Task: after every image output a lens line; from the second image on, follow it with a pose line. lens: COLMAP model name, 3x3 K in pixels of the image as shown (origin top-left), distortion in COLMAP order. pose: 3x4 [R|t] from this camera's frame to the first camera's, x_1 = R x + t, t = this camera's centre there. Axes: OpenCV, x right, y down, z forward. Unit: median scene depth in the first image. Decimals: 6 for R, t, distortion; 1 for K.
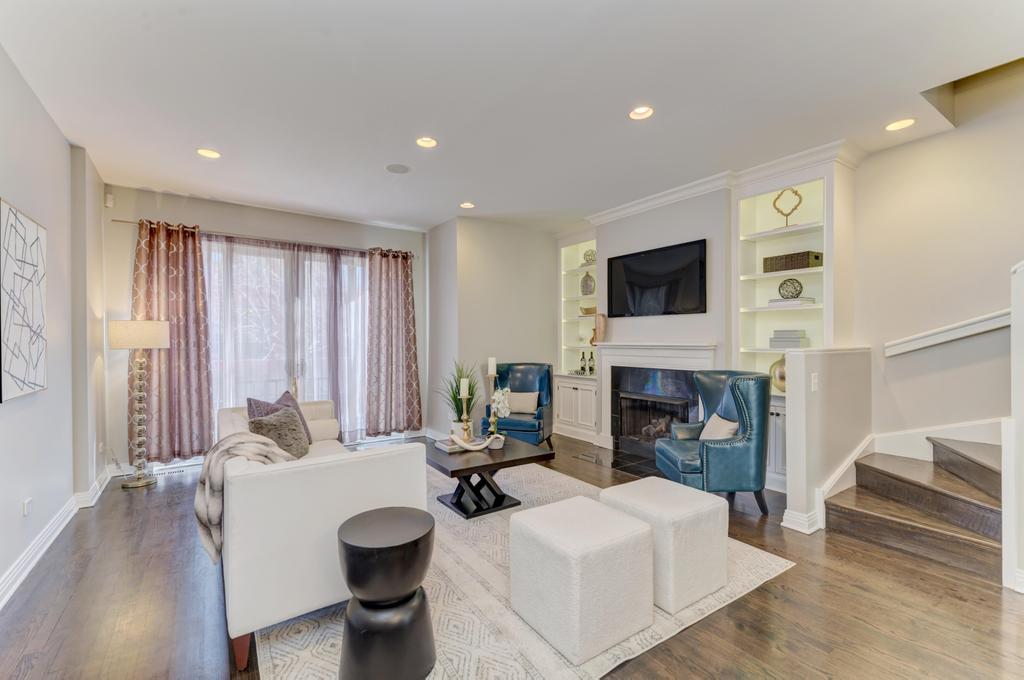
lens RADIAL K [[441.3, 0, 512.0], [0, 441.3, 340.0], [0, 0, 1]] dist [0.001254, 0.000066]
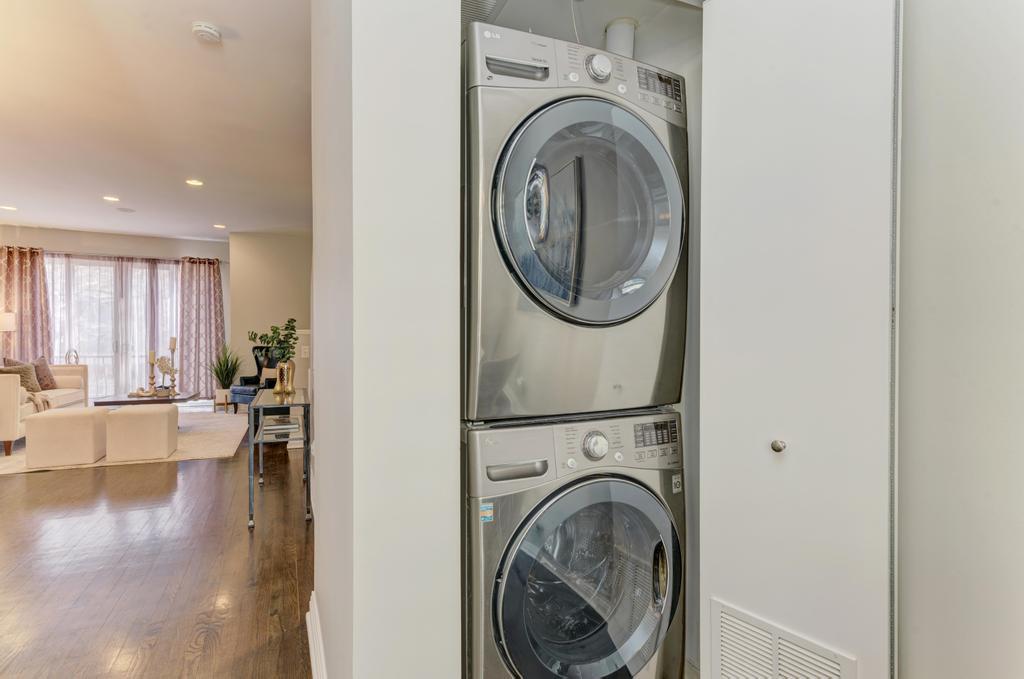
lens RADIAL K [[517.4, 0, 514.3], [0, 517.4, 344.5], [0, 0, 1]] dist [0.003509, 0.000801]
pose [[0.984433, 0.009372, -0.175512, 0.989115], [-0.006517, 0.999837, 0.016835, 0.019634], [0.175642, -0.015429, 0.984333, -0.369077]]
